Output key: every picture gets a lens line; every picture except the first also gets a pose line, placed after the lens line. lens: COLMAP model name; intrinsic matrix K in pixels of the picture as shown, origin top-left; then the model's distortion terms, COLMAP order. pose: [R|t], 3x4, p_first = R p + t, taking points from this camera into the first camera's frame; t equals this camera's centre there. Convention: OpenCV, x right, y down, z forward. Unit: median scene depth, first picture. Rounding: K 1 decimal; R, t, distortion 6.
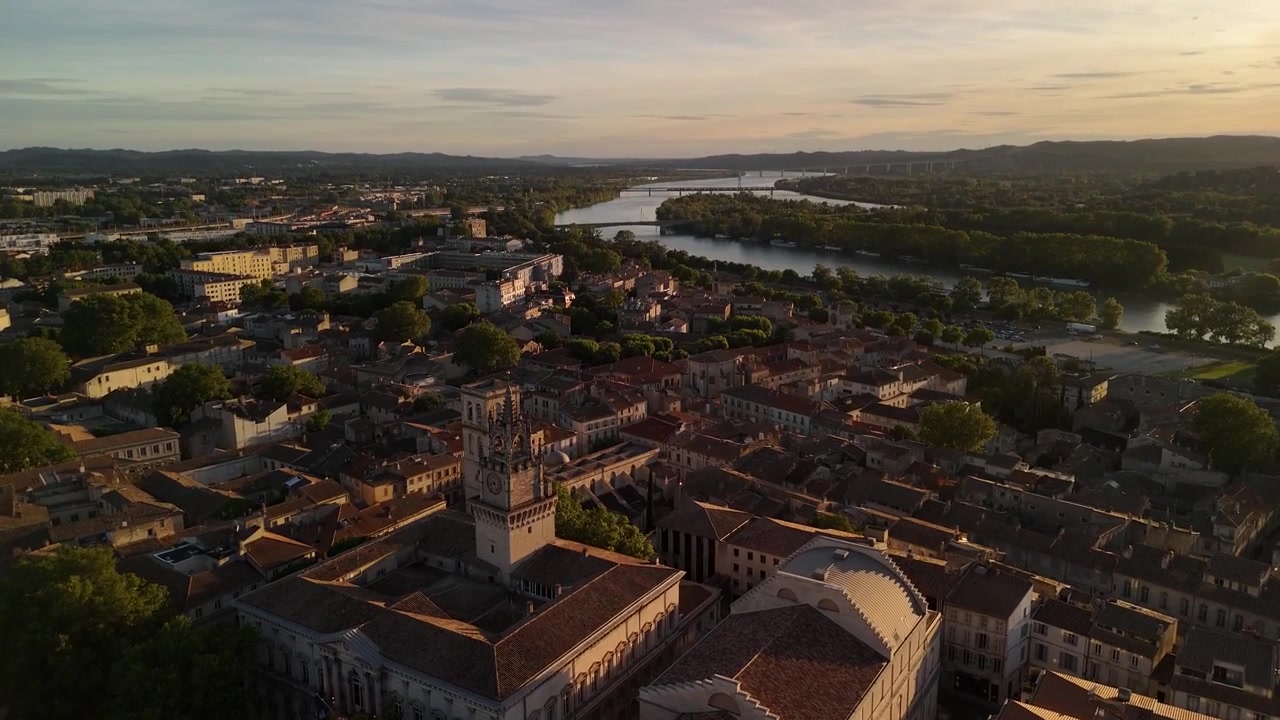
lens RADIAL K [[935.4, 0, 641.8], [0, 935.4, 361.8], [0, 0, 1]] dist [0.052933, -0.041403]
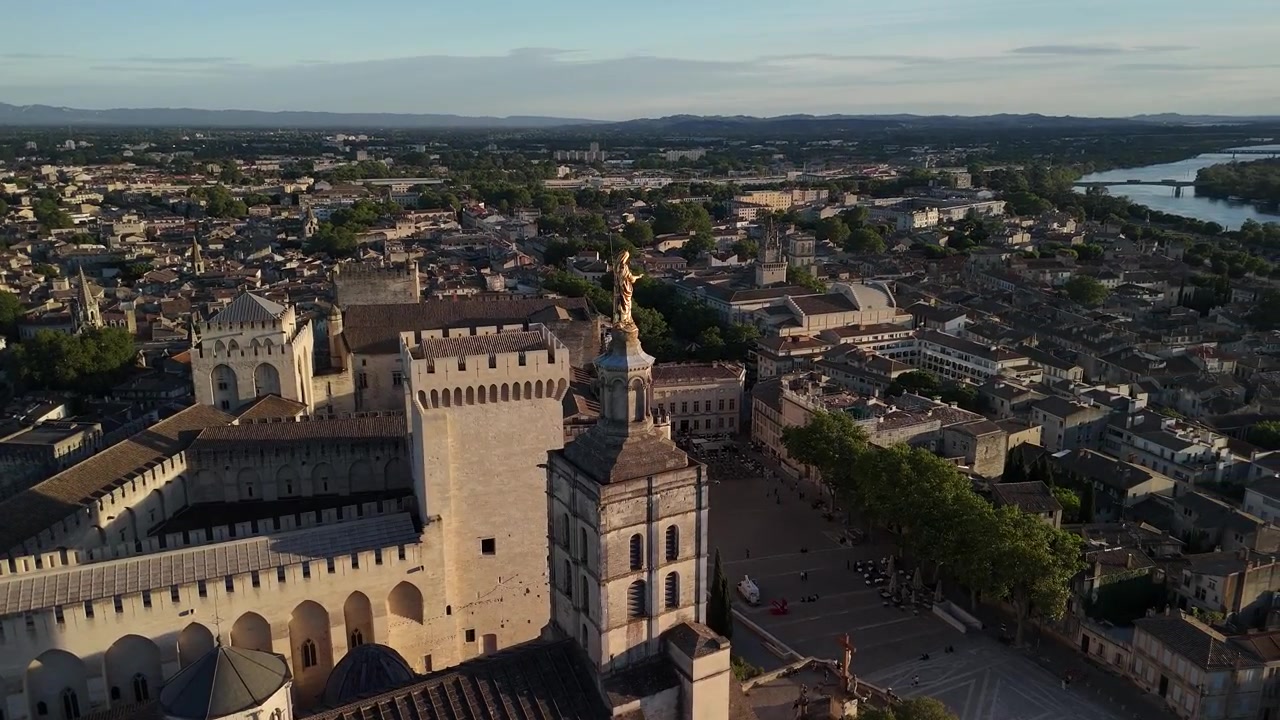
lens RADIAL K [[935.4, 0, 642.2], [0, 935.4, 366.7], [0, 0, 1]] dist [0.052933, -0.041403]
pose [[0.825652, 0.137797, -0.547093, 0.182758], [-0.114256, 0.990460, 0.077038, 0.048348], [0.552489, -0.001097, 0.833519, -0.241804]]
